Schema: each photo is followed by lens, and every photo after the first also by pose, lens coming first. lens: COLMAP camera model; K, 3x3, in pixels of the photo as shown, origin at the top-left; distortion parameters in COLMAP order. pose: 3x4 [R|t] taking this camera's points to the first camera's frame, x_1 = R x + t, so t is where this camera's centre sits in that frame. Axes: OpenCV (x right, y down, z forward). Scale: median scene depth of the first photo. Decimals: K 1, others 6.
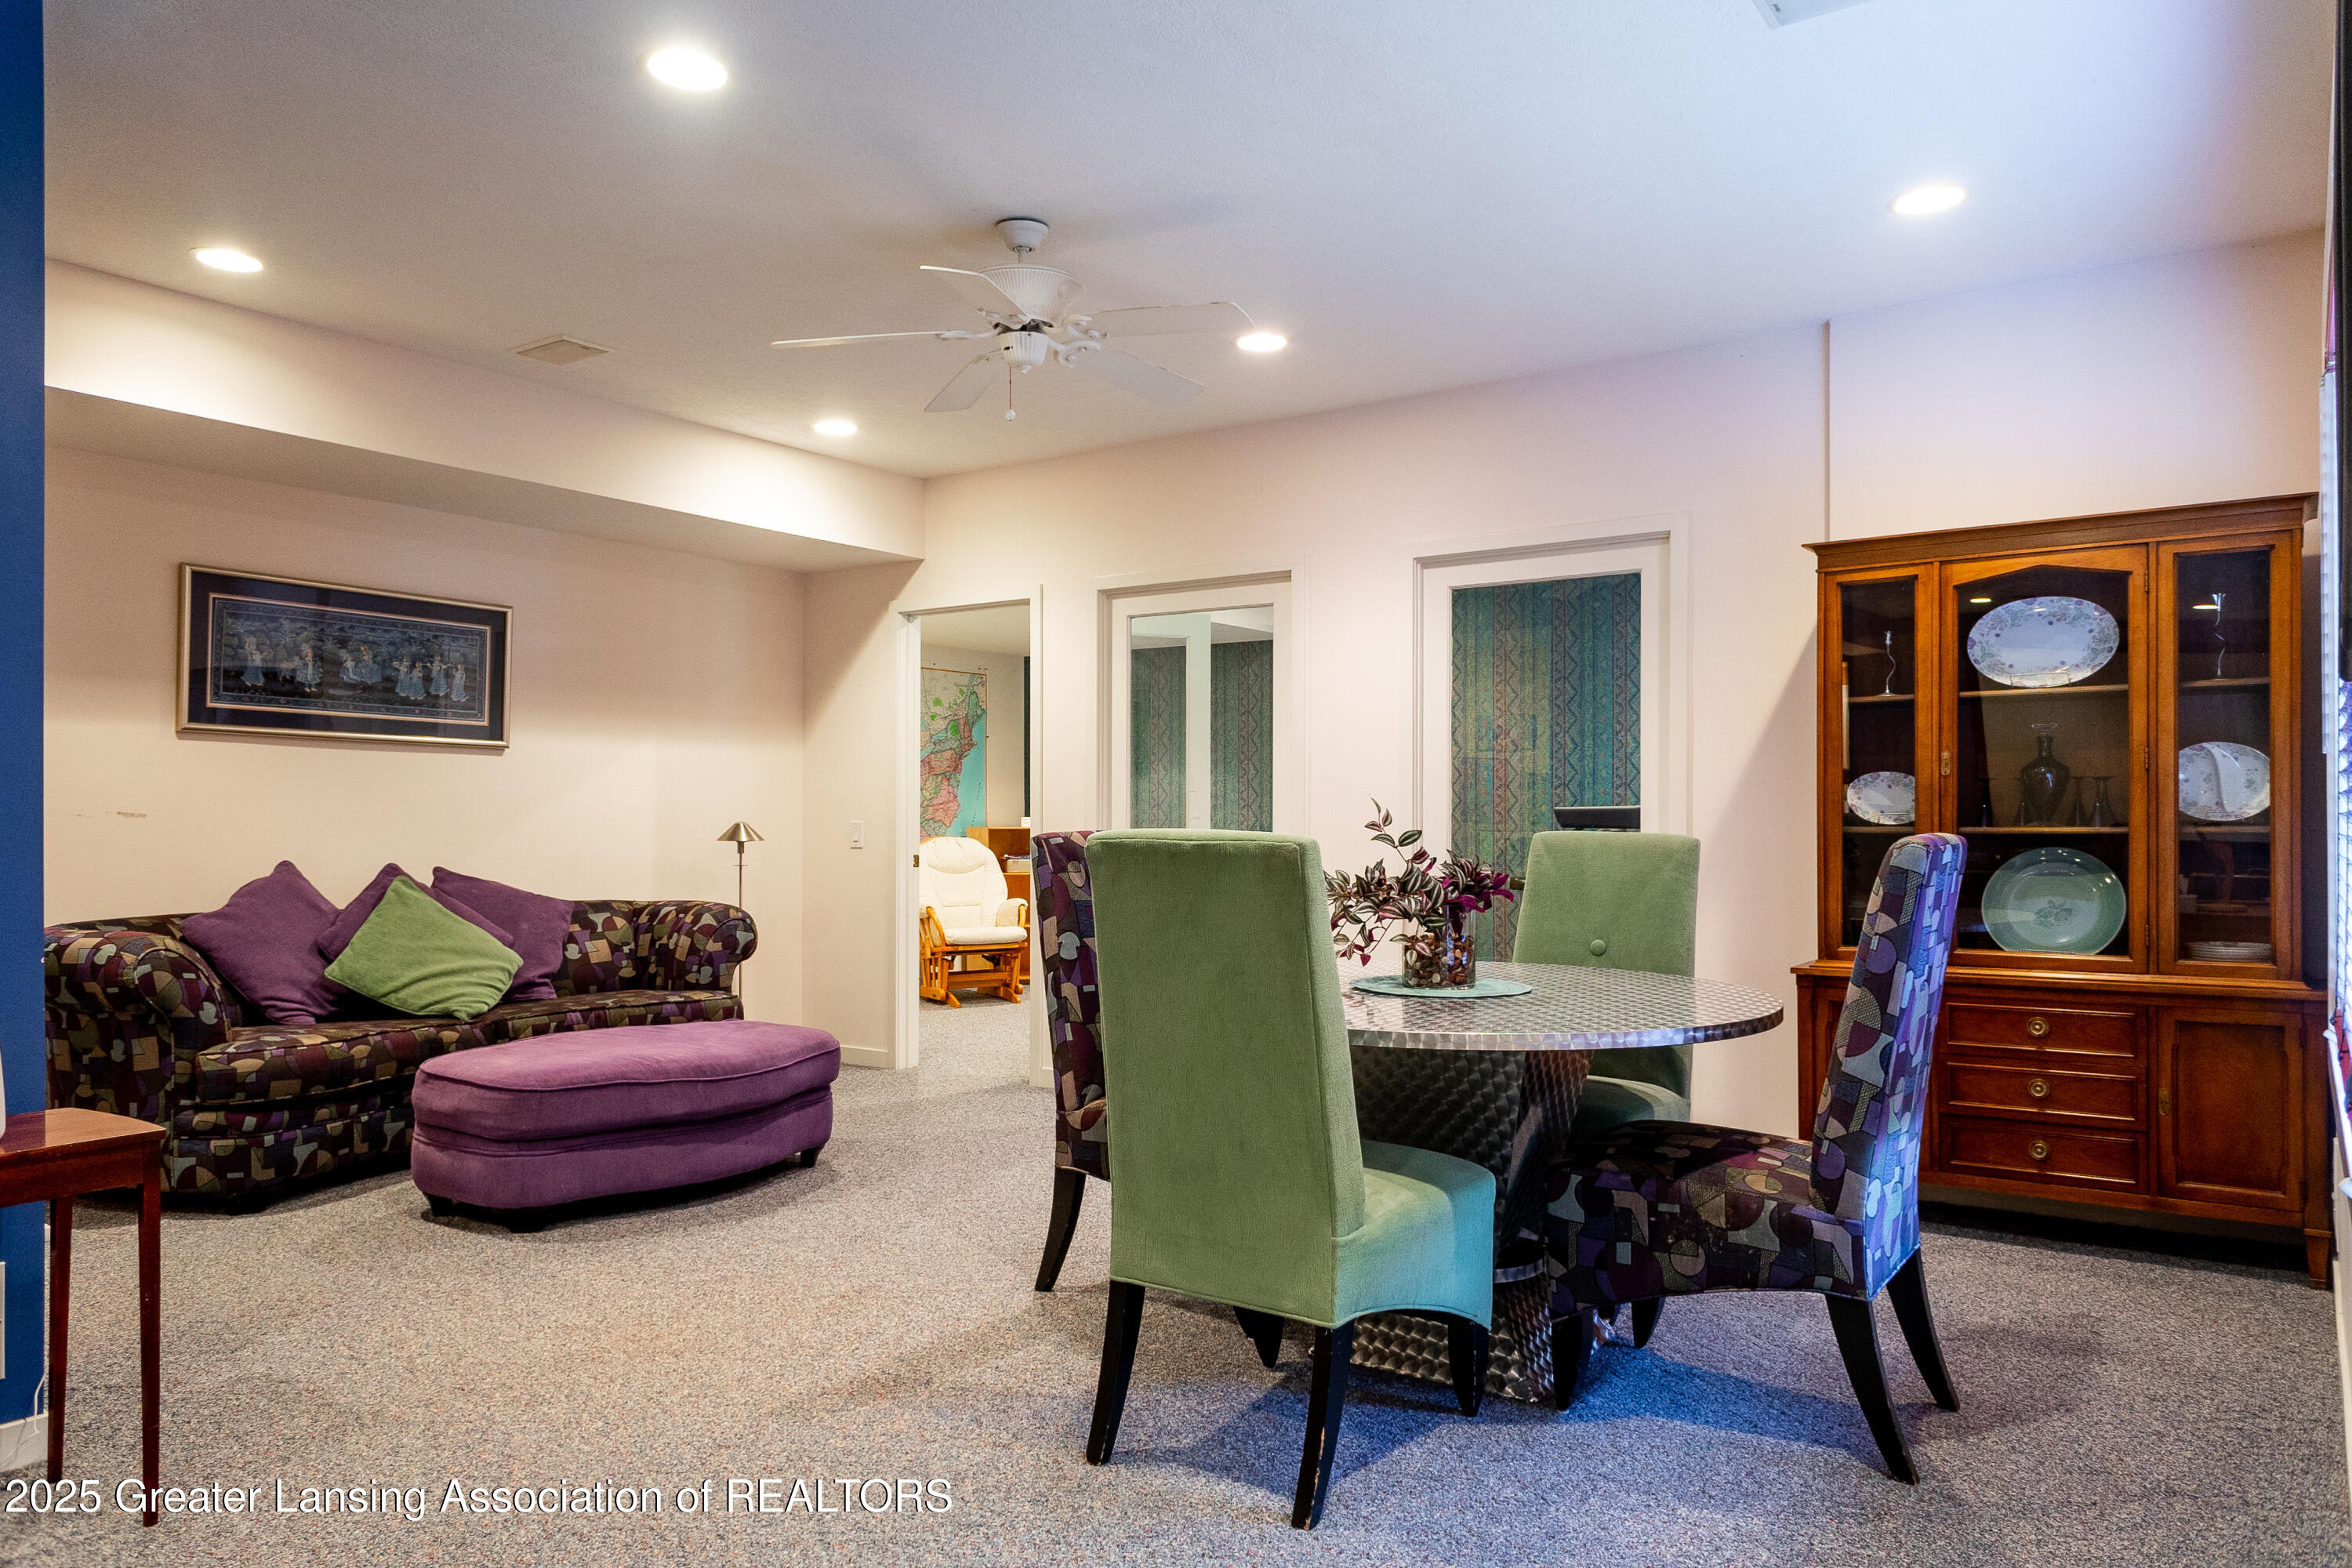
lens RADIAL K [[1569.2, 0, 1176.0], [0, 1569.2, 784.0], [0, 0, 1]] dist [0.004128, -0.001279]
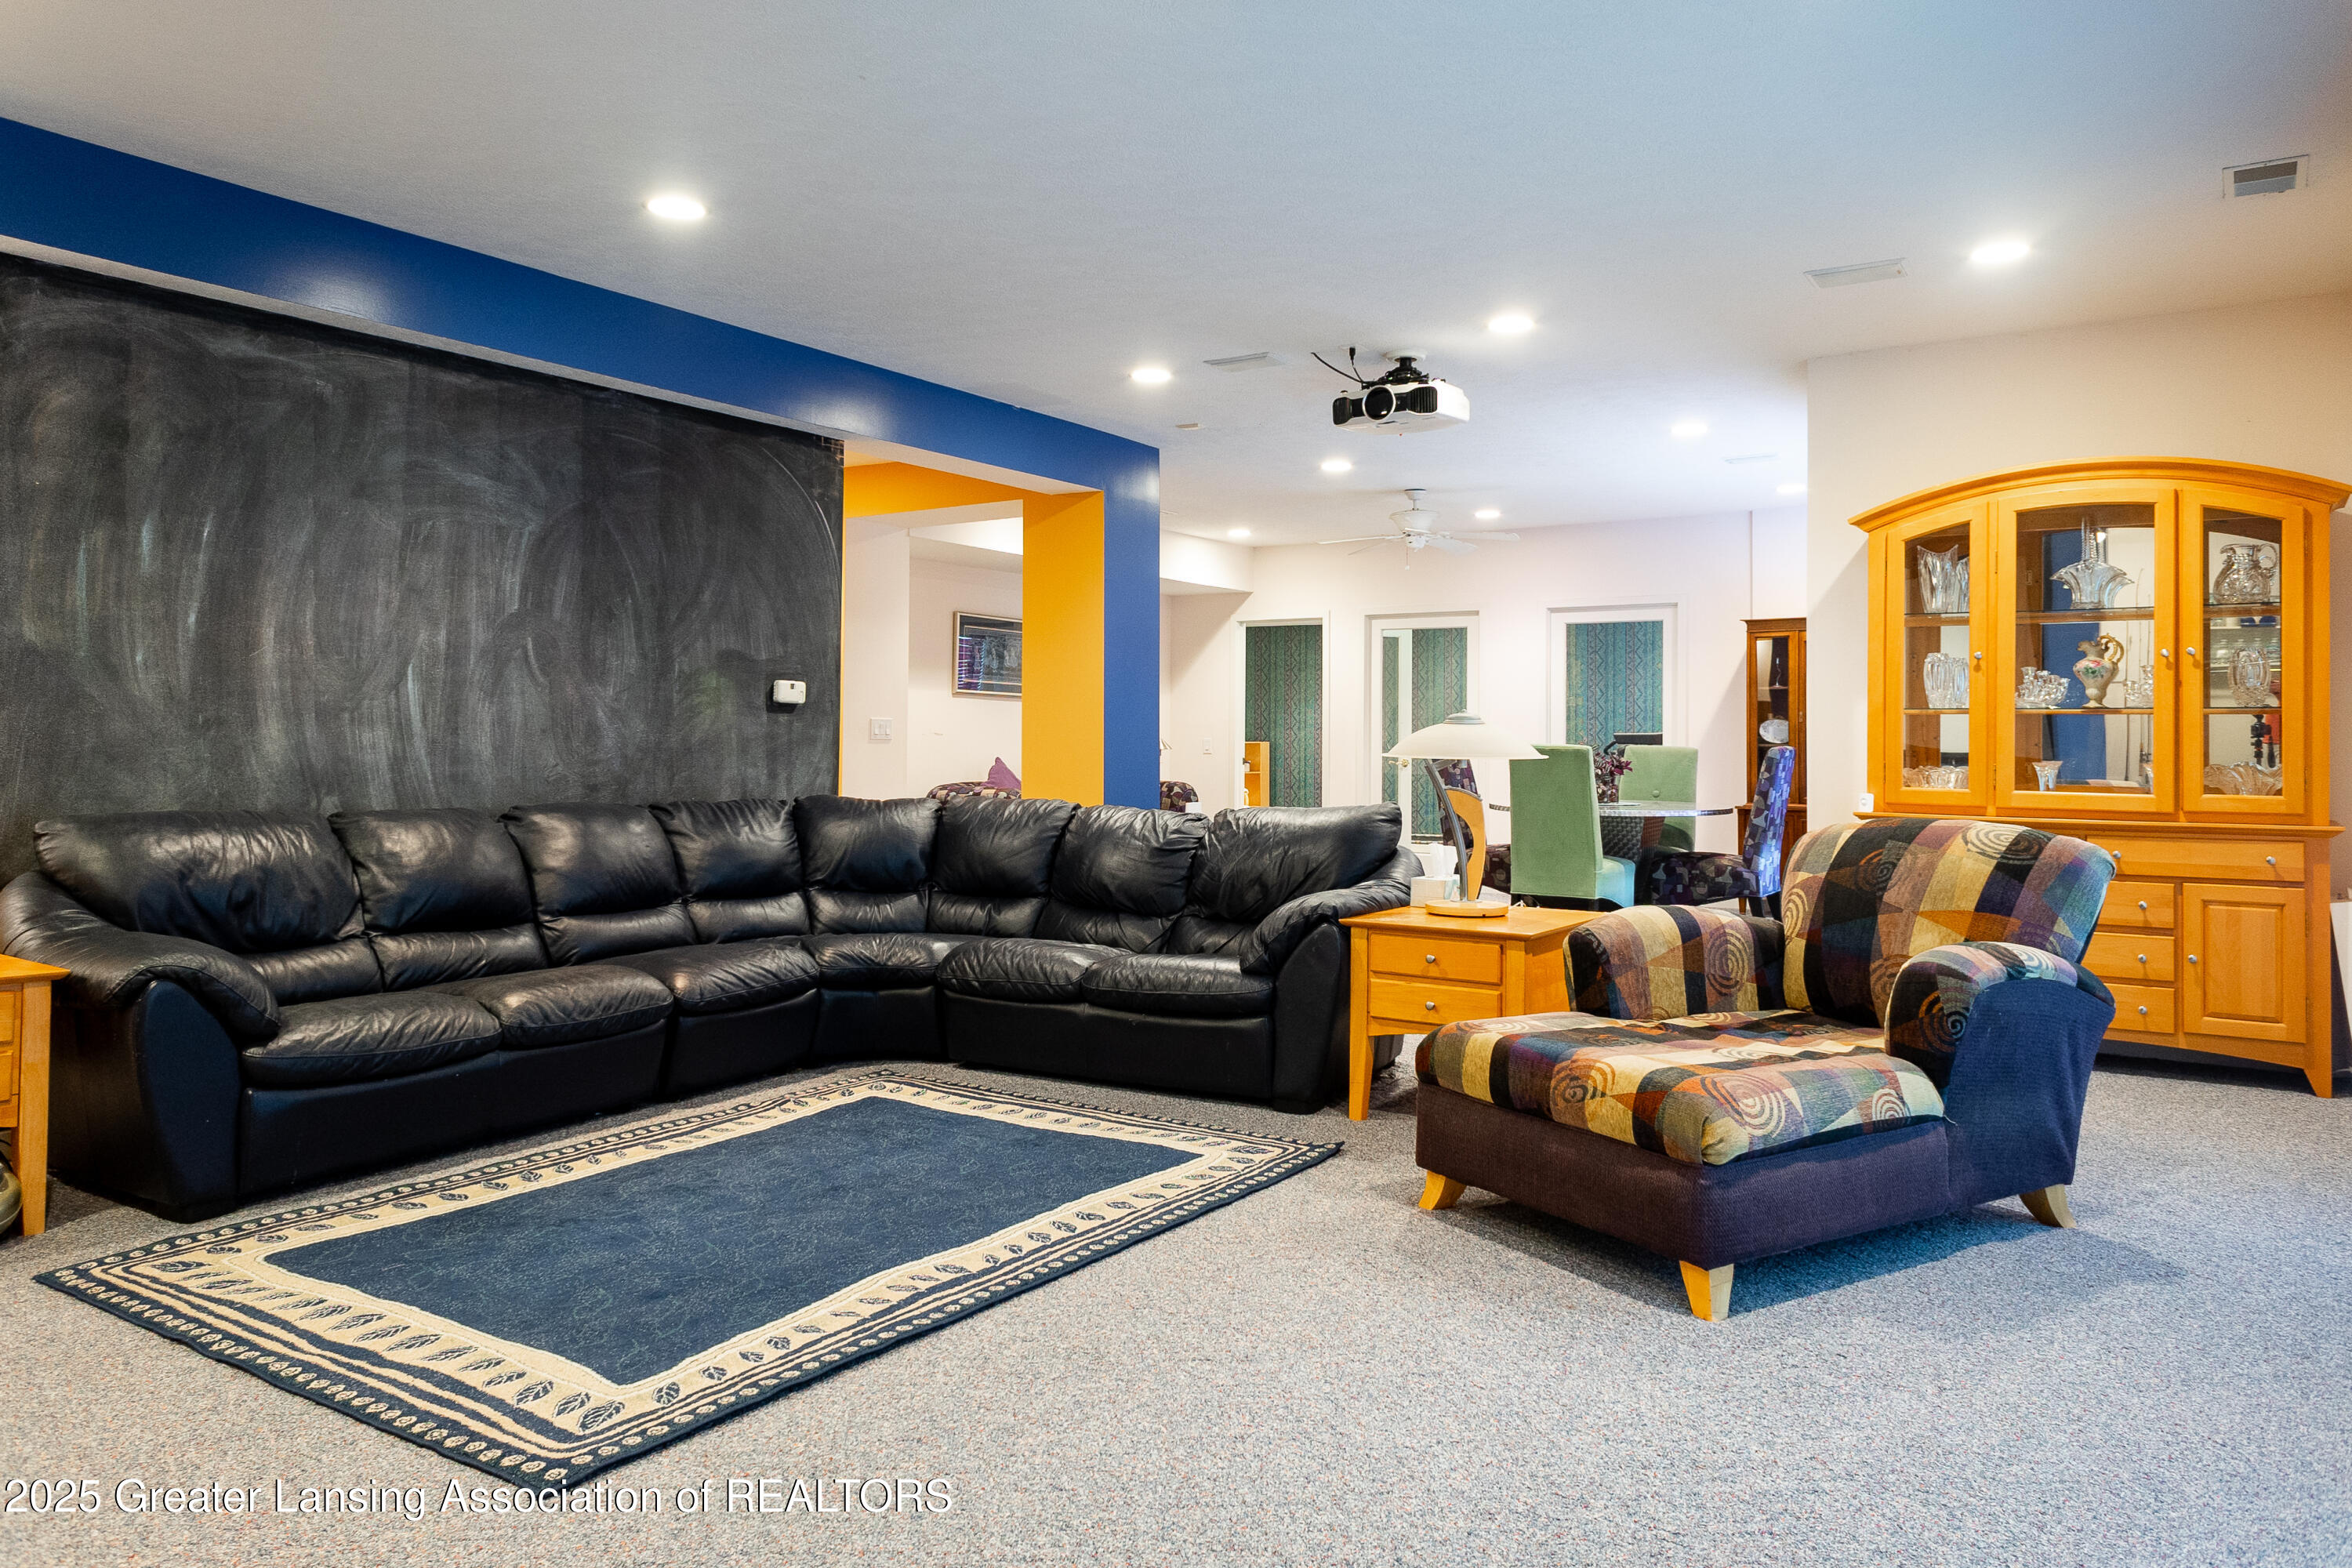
lens RADIAL K [[1585.5, 0, 1169.7], [0, 1585.5, 690.8], [0, 0, 1]] dist [0.002984, -0.000625]
pose [[0.999224, 0.006739, 0.038818, -0.608258], [-0.006629, 0.999974, -0.002974, -0.043792], [-0.038837, 0.002715, 0.999242, -1.493534]]
